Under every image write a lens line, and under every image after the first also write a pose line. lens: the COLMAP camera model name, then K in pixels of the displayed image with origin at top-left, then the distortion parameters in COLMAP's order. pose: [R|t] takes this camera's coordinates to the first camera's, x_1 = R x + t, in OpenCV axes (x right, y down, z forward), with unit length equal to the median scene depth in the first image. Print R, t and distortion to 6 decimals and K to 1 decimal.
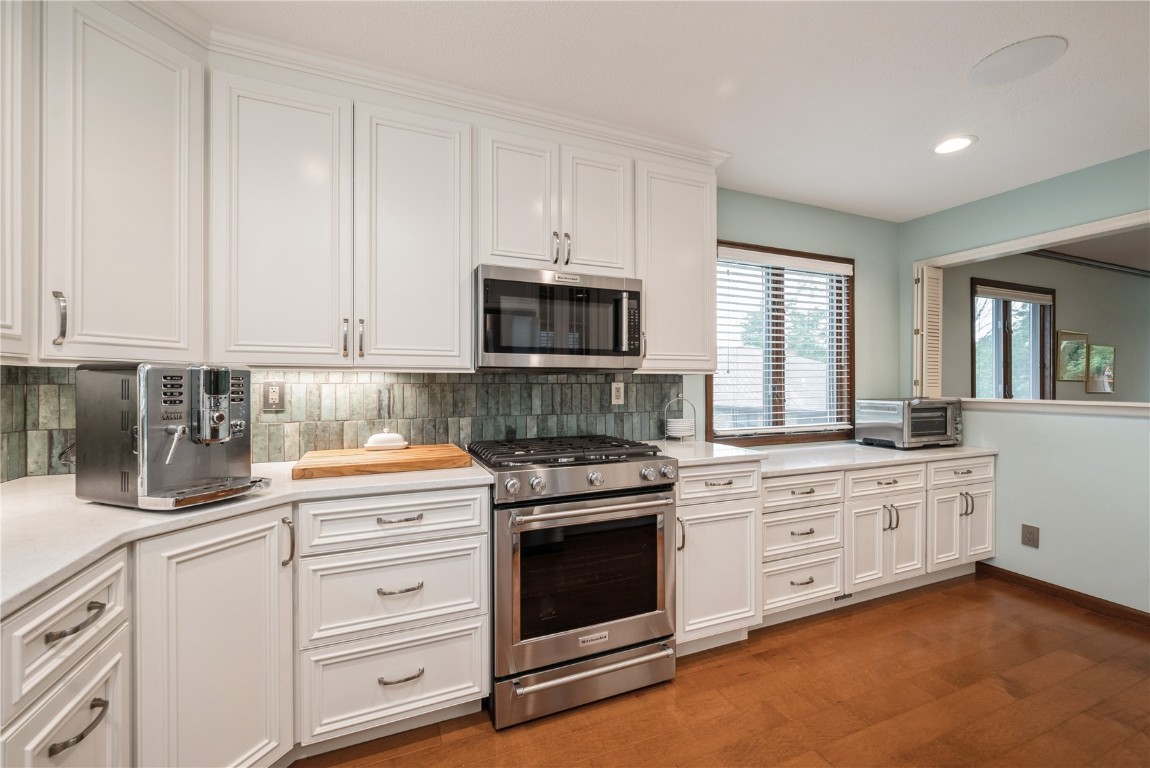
lens RADIAL K [[469.1, 0, 581.0], [0, 469.1, 381.7], [0, 0, 1]] dist [0.001512, 0.000038]
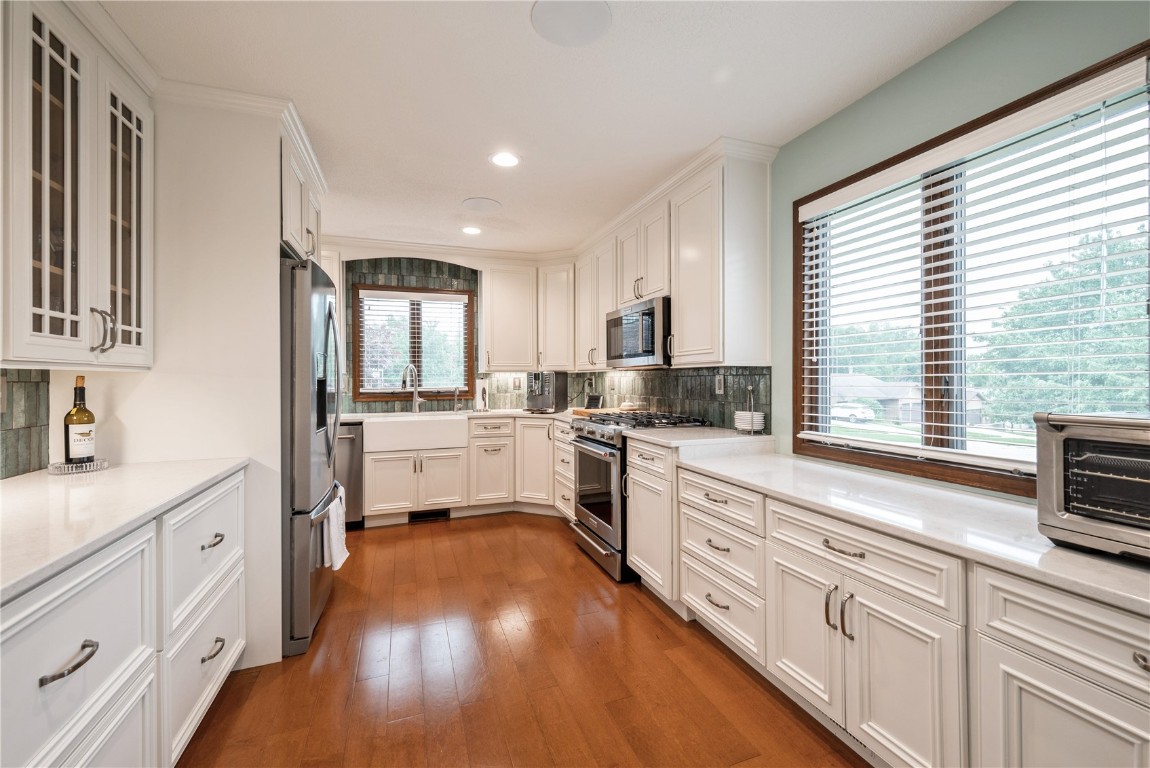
lens RADIAL K [[468.7, 0, 576.9], [0, 468.7, 377.0], [0, 0, 1]] dist [0.001077, -0.000743]
pose [[-0.052160, -0.003626, -0.998632, 1.221748], [0.006652, 0.999970, -0.003978, 0.009295], [0.998617, -0.006851, -0.052135, 0.710658]]
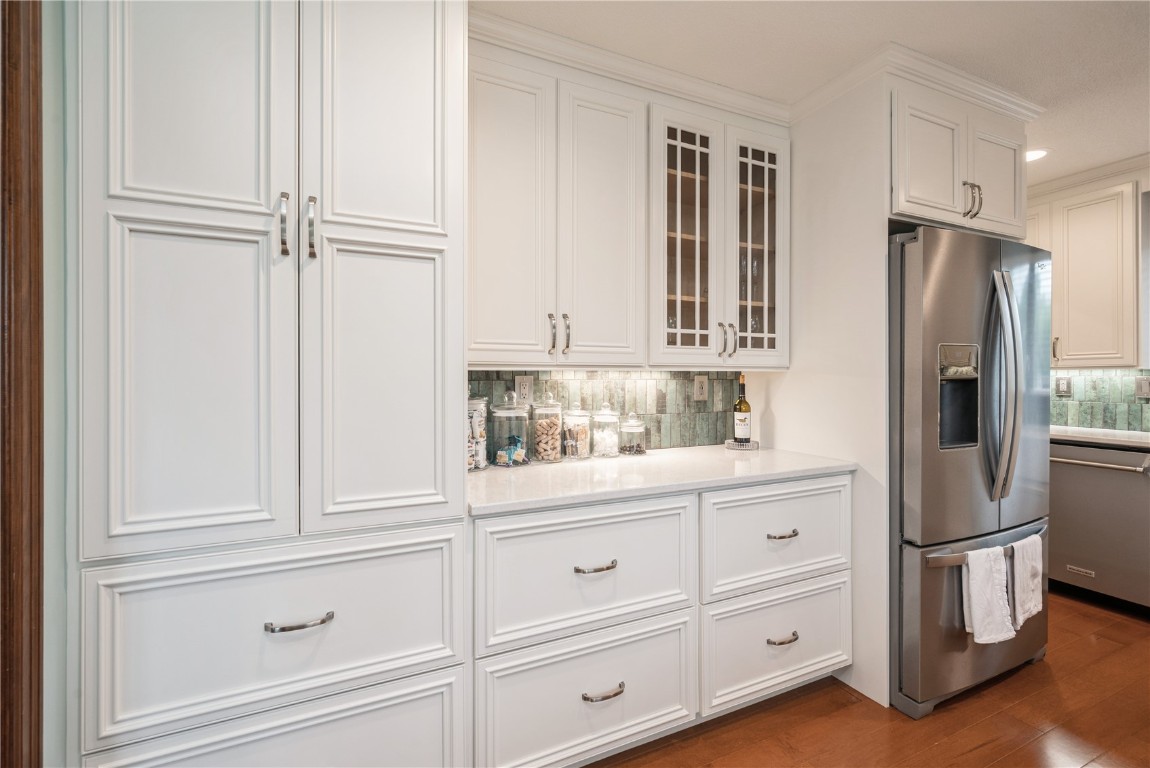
lens RADIAL K [[498.5, 0, 573.1], [0, 498.5, 378.5], [0, 0, 1]] dist [0.001605, 0.000132]
pose [[-0.999593, -0.001938, -0.028452, 0.929156], [-0.001963, 0.999998, 0.000846, 0.006912], [0.028451, 0.000902, -0.999595, 0.877578]]
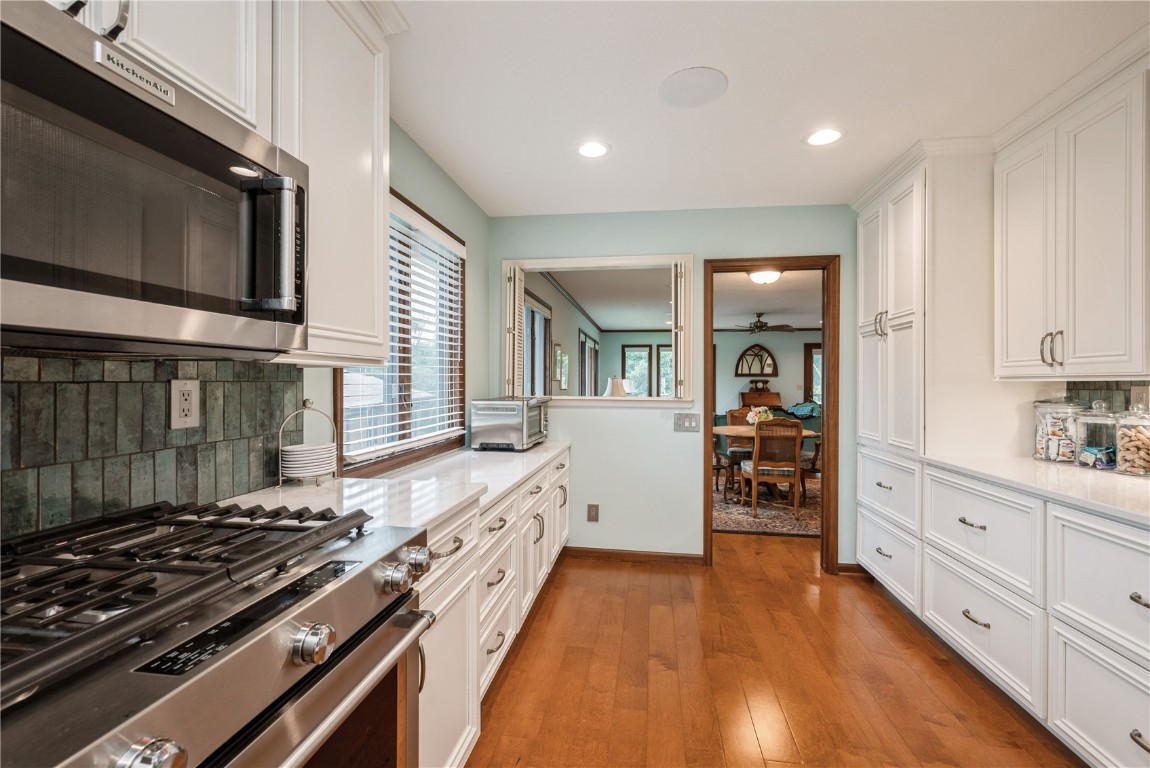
lens RADIAL K [[498.5, 0, 579.5], [0, 498.5, 381.7], [0, 0, 1]] dist [0.001605, 0.000132]
pose [[0.525143, 0.002078, 0.851011, -0.132101], [-0.005225, 0.999986, 0.000782, 0.000765], [-0.850998, -0.004857, 0.525147, 0.417733]]
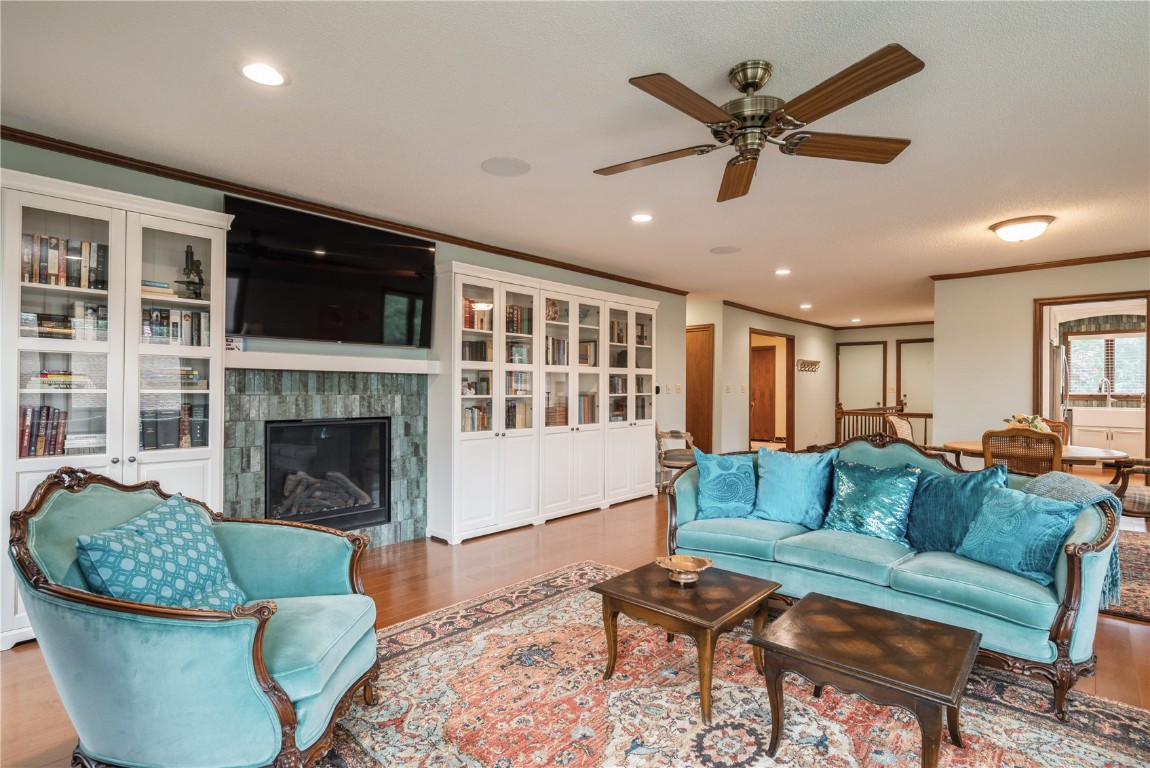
lens RADIAL K [[576.9, 0, 573.2], [0, 576.9, 388.2], [0, 0, 1]] dist [0.001990, -0.000866]
pose [[-0.908550, -0.005378, -0.417740, 3.958279], [-0.006464, 0.999978, 0.001186, 0.028666], [0.417725, 0.003778, -0.908566, 1.858960]]
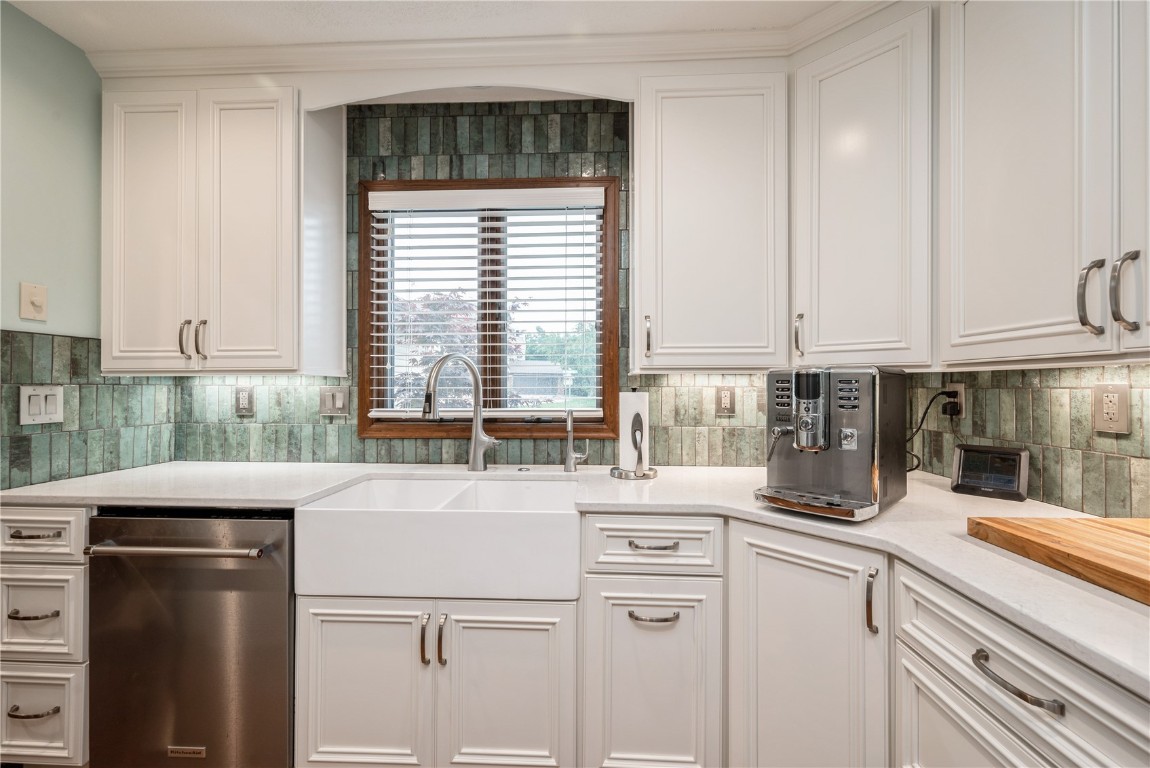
lens RADIAL K [[498.5, 0, 572.4], [0, 498.5, 386.5], [0, 0, 1]] dist [0.001605, 0.000132]
pose [[-0.432663, 0.002485, -0.901552, 0.158625], [0.001082, 0.999997, 0.002238, -0.000205], [0.901555, -0.000007, -0.432664, 0.492081]]
